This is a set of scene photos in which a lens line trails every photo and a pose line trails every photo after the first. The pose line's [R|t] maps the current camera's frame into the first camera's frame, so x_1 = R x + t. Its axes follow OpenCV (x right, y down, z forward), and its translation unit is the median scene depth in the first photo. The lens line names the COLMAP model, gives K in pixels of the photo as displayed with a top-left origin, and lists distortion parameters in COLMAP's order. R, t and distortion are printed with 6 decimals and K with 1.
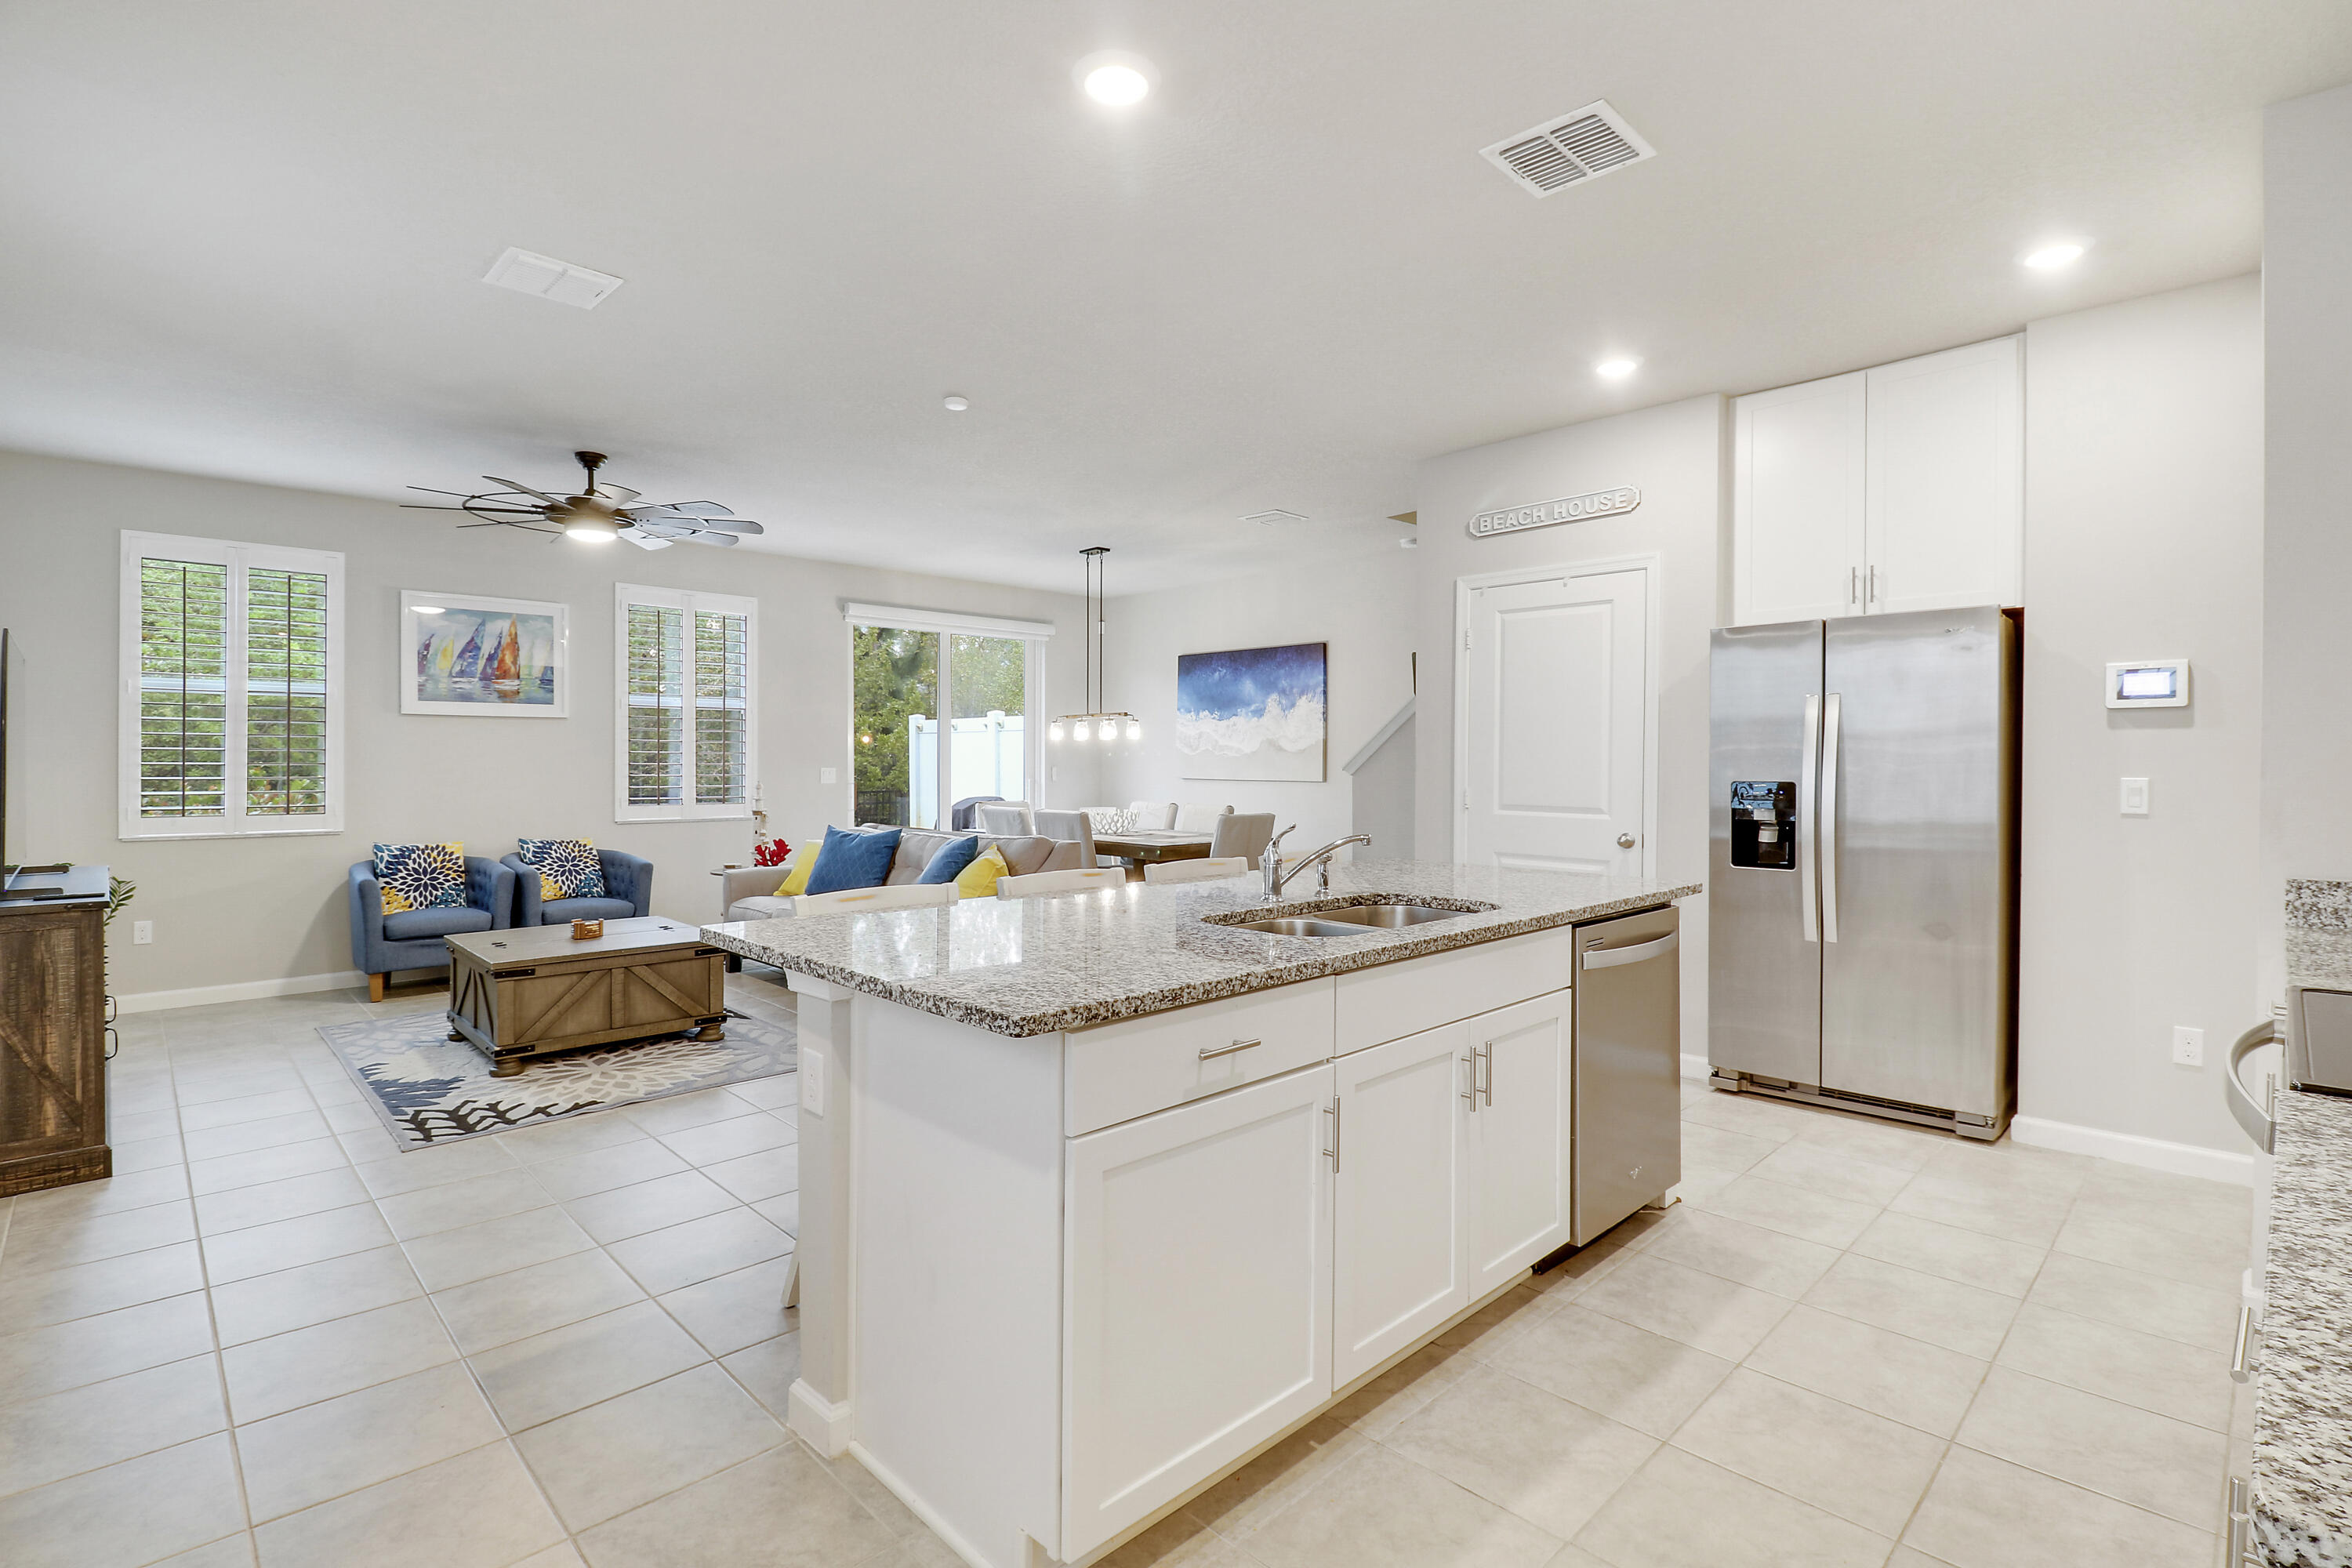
lens RADIAL K [[1101.0, 0, 1186.7], [0, 1101.0, 778.9], [0, 0, 1]] dist [-0.000910, -0.013102]
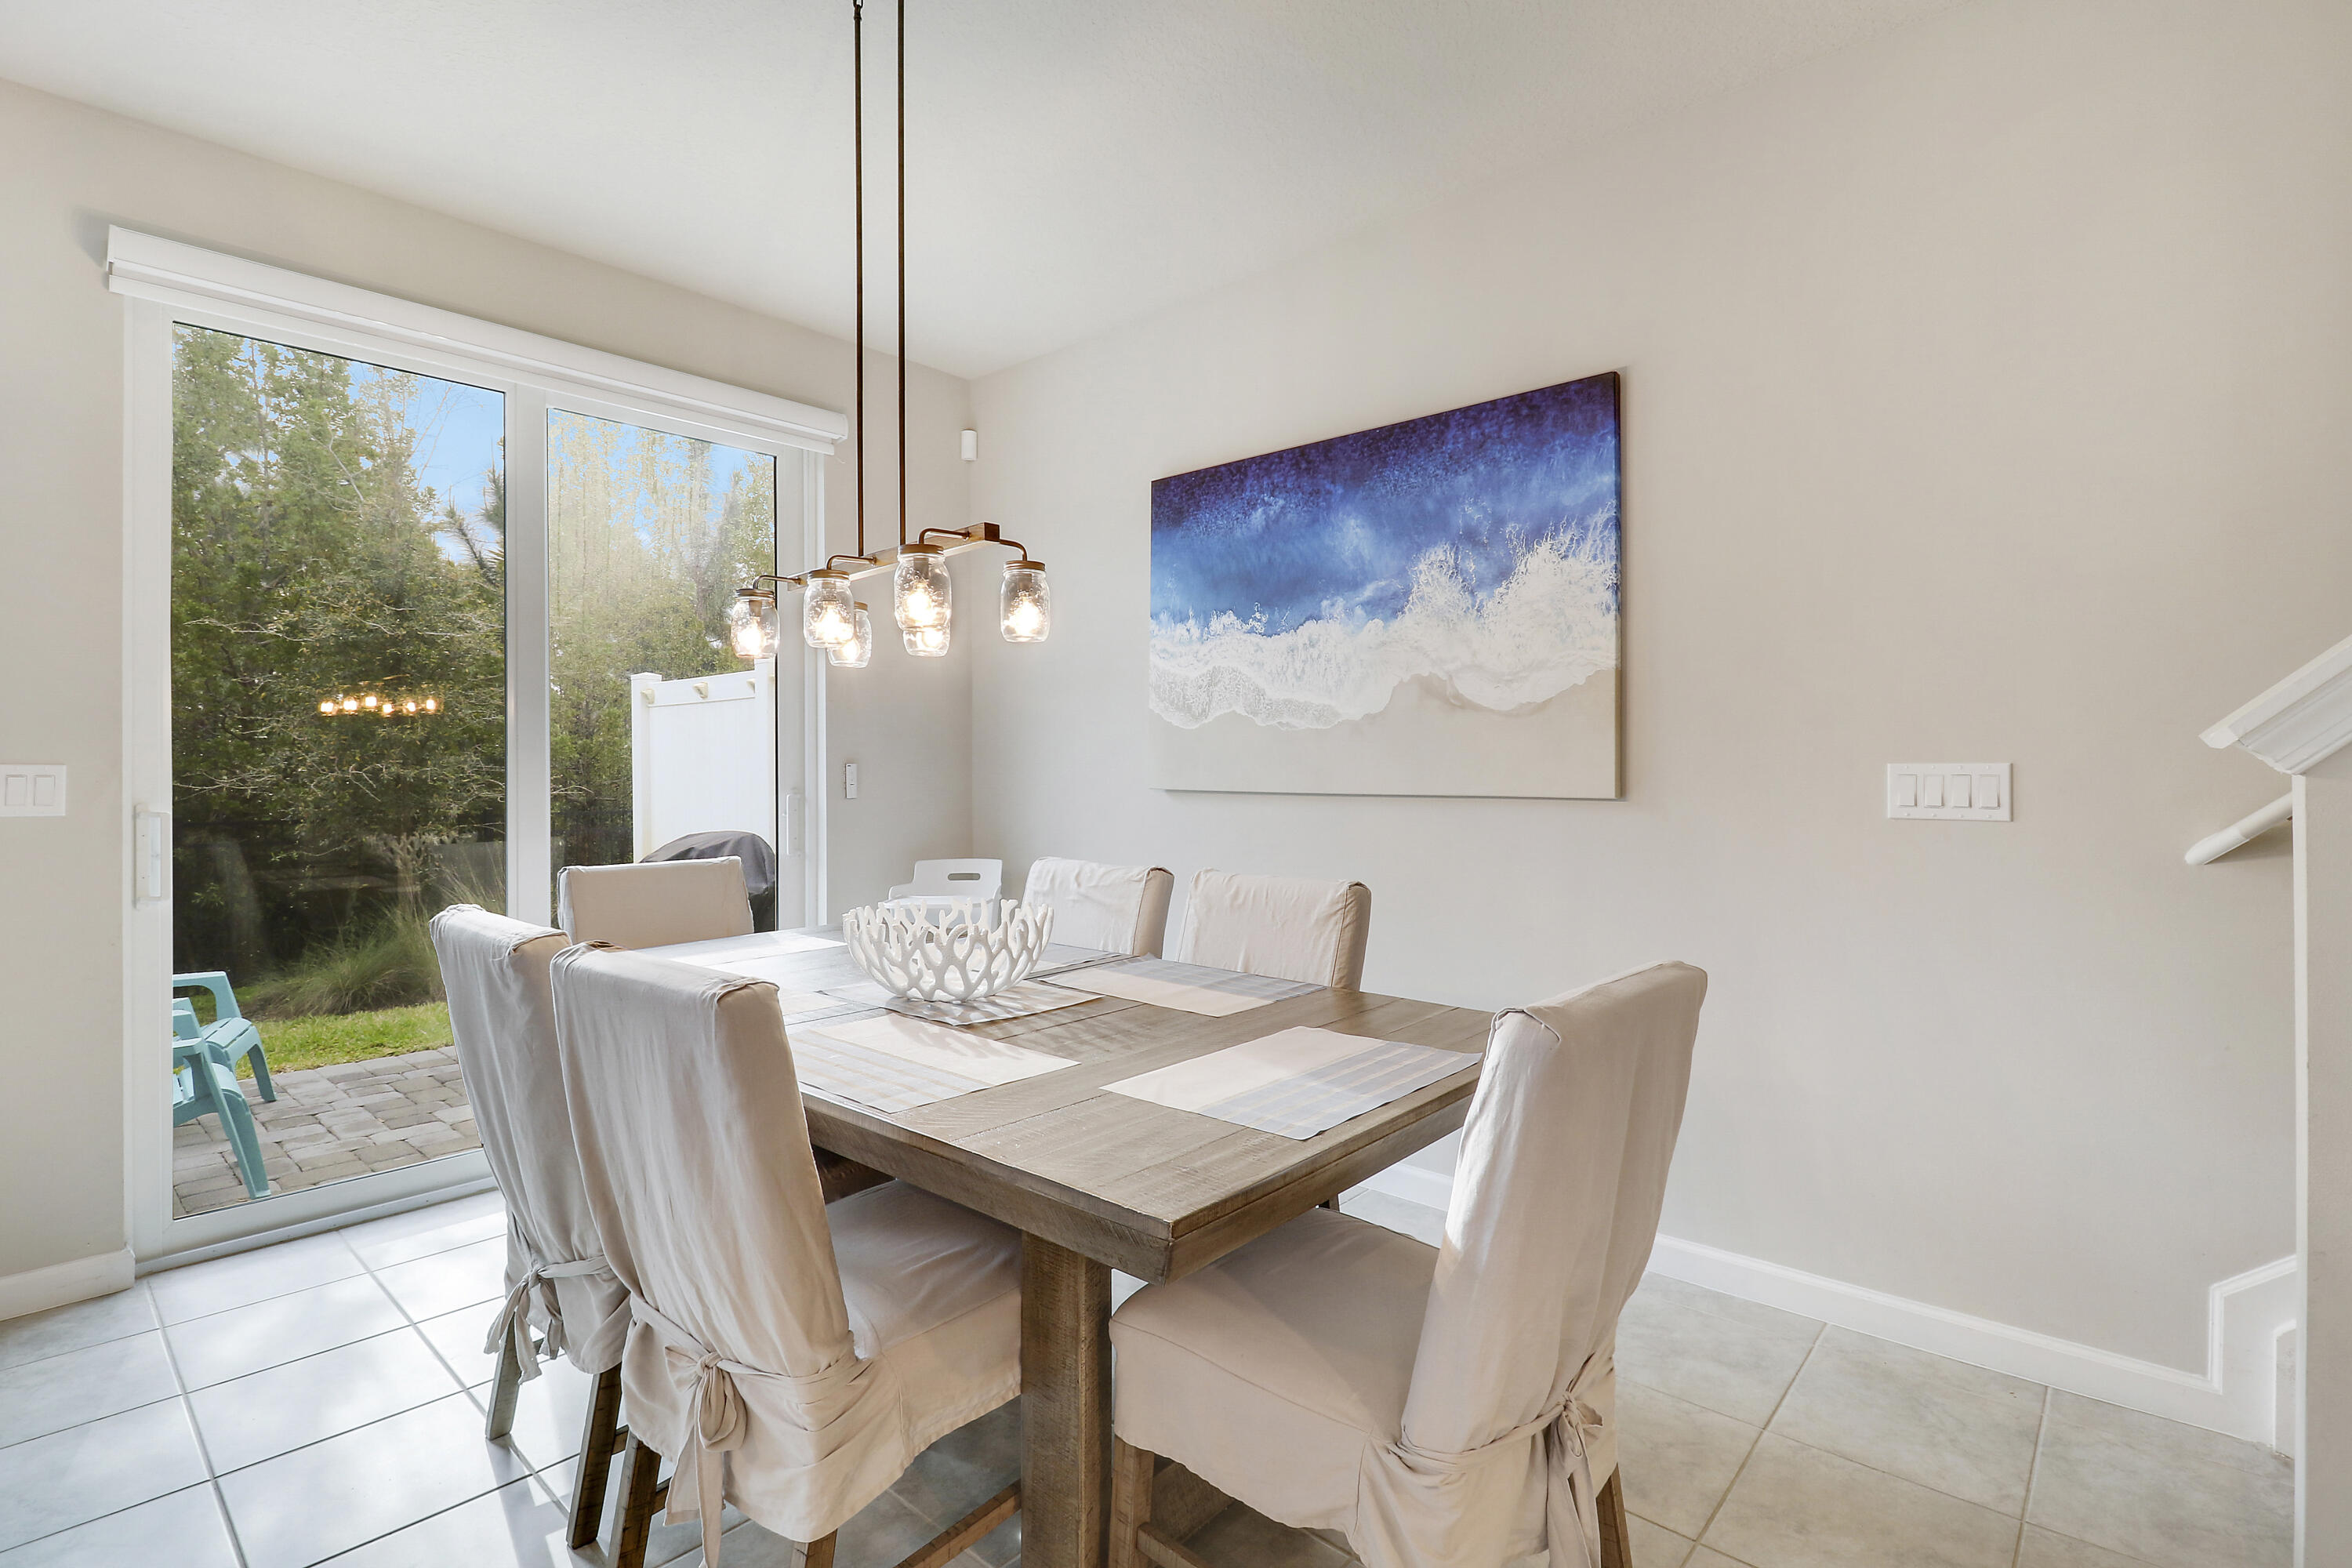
lens RADIAL K [[1101.0, 0, 1186.7], [0, 1101.0, 778.9], [0, 0, 1]] dist [-0.000910, -0.013102]
pose [[0.997858, -0.008382, 0.064875, -0.029694], [0.008693, 0.999952, -0.004511, -0.003440], [-0.064834, 0.005065, 0.997883, 0.828259]]
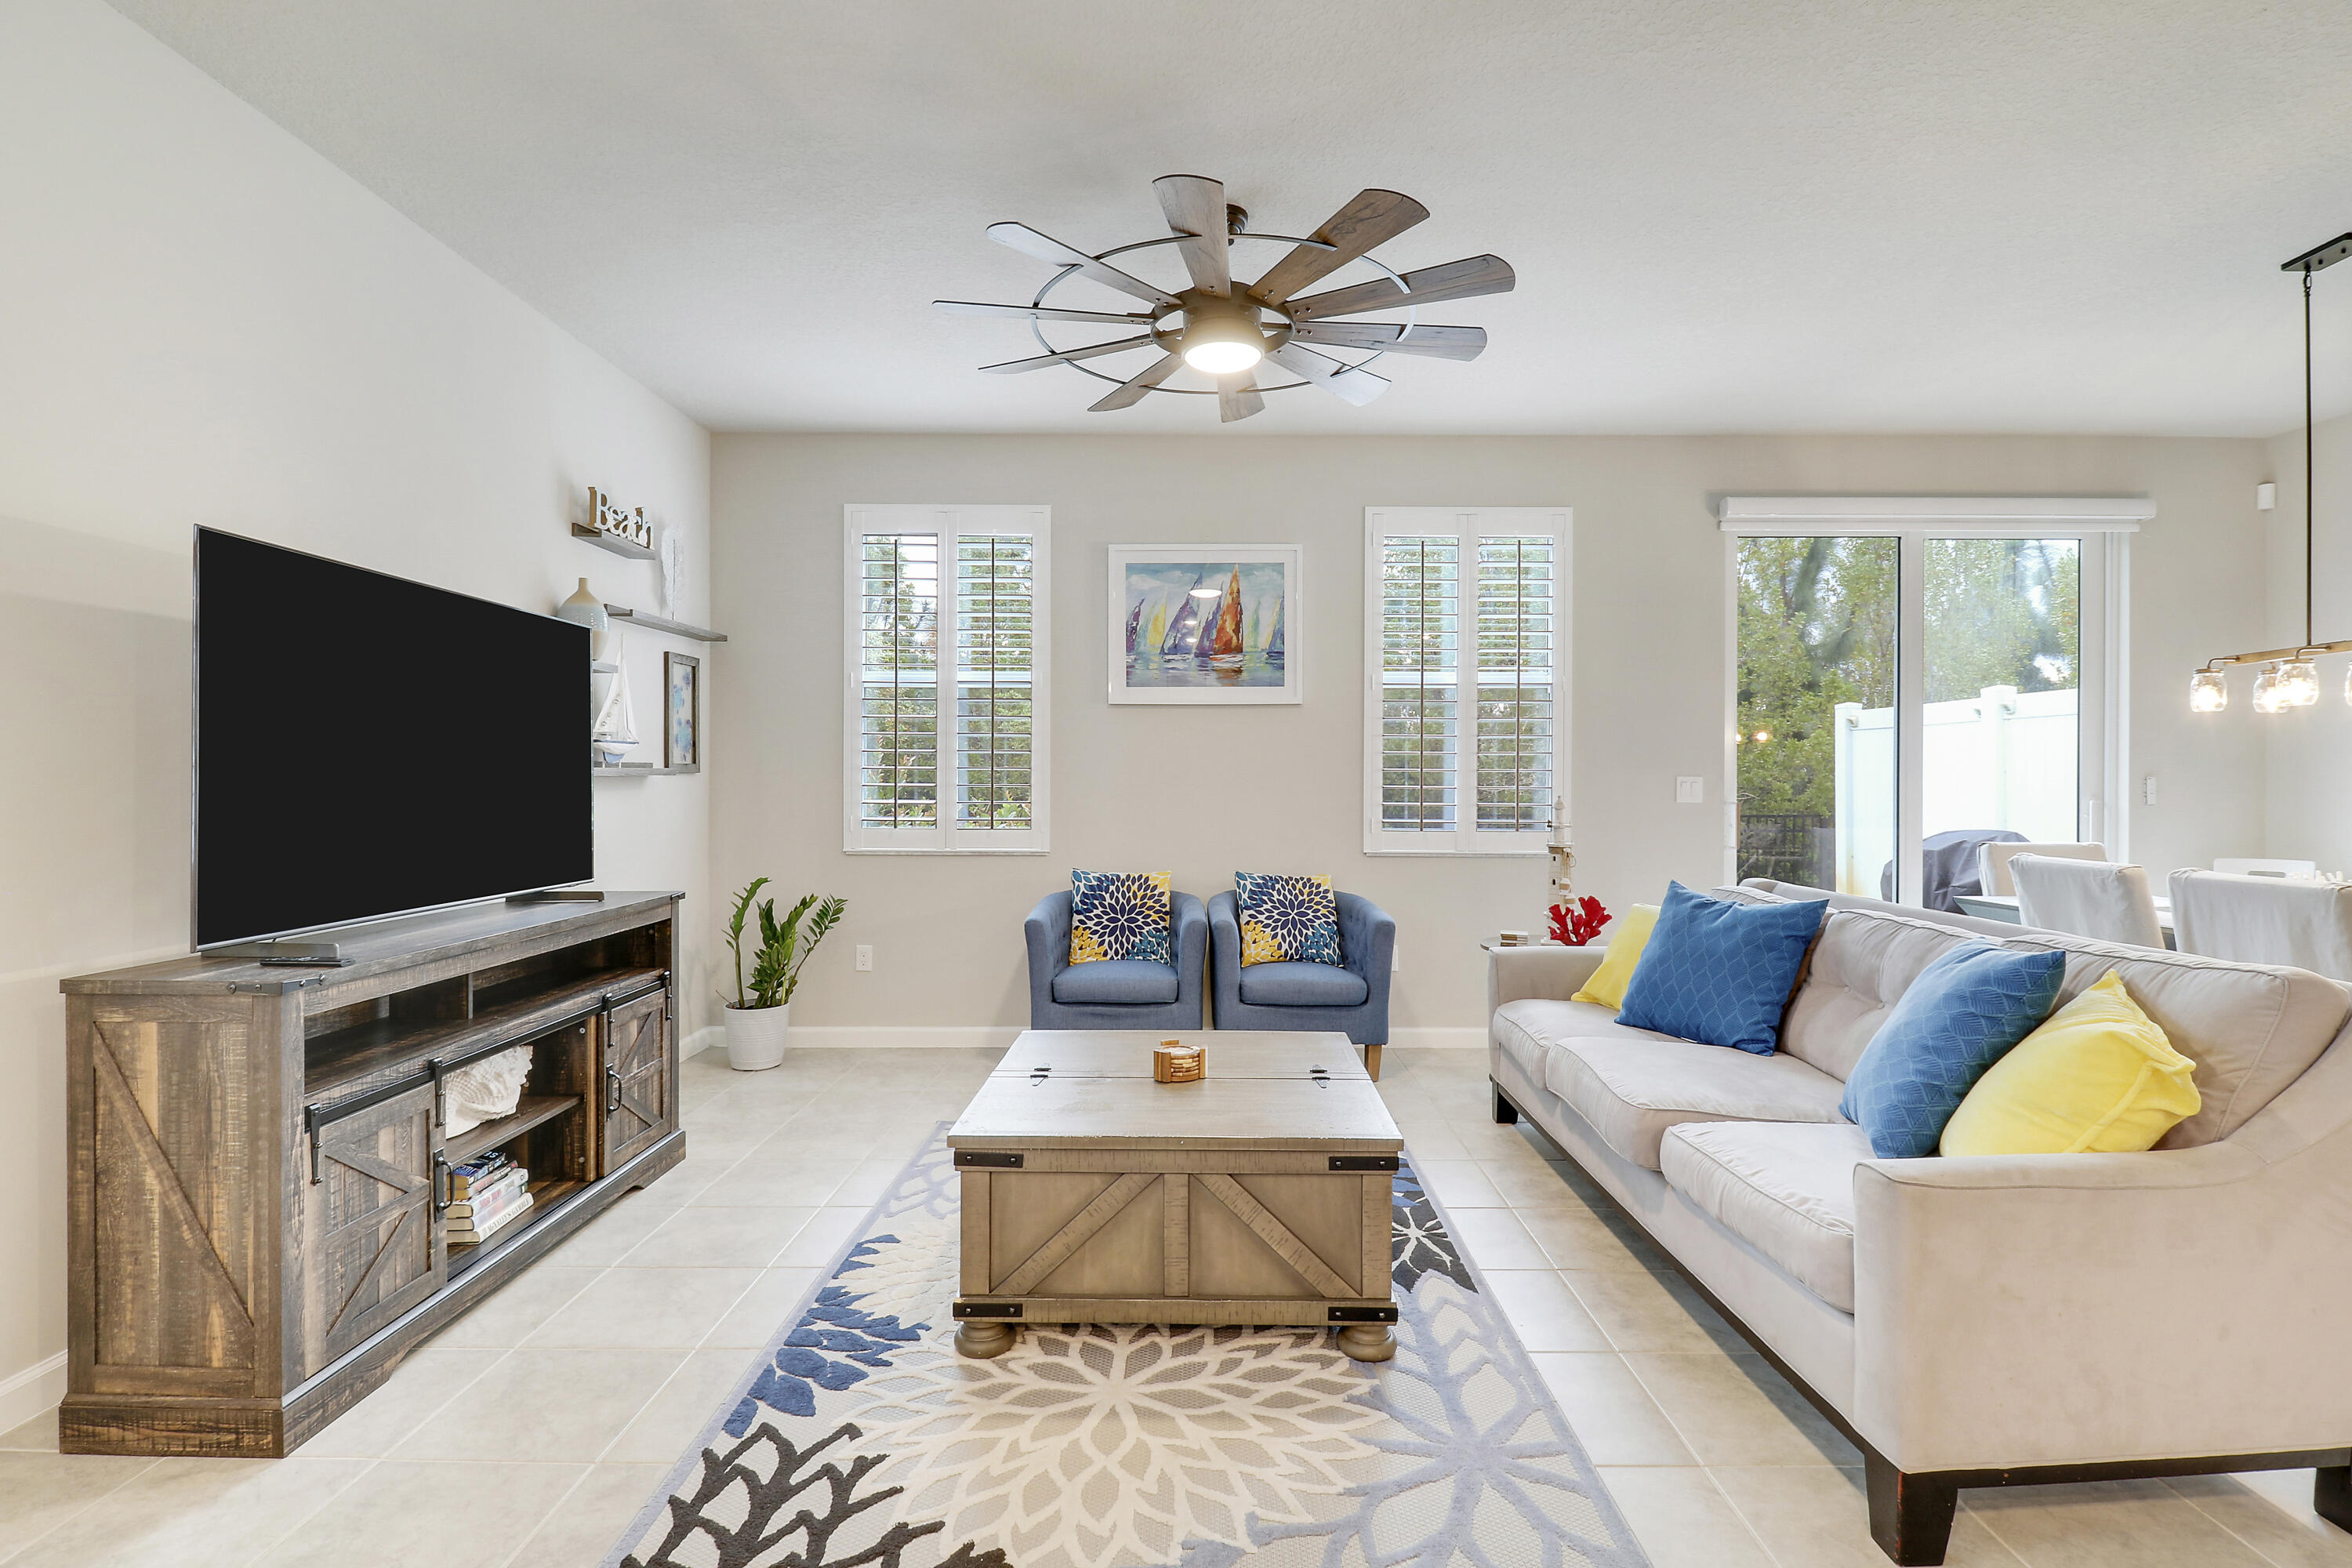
lens RADIAL K [[1101.0, 0, 1186.7], [0, 1101.0, 778.9], [0, 0, 1]] dist [-0.000910, -0.013102]
pose [[0.714054, 0.000009, -0.700091, -0.120909], [-0.012821, 0.999832, -0.013064, 0.003027], [0.699973, 0.018304, 0.713934, 0.453776]]
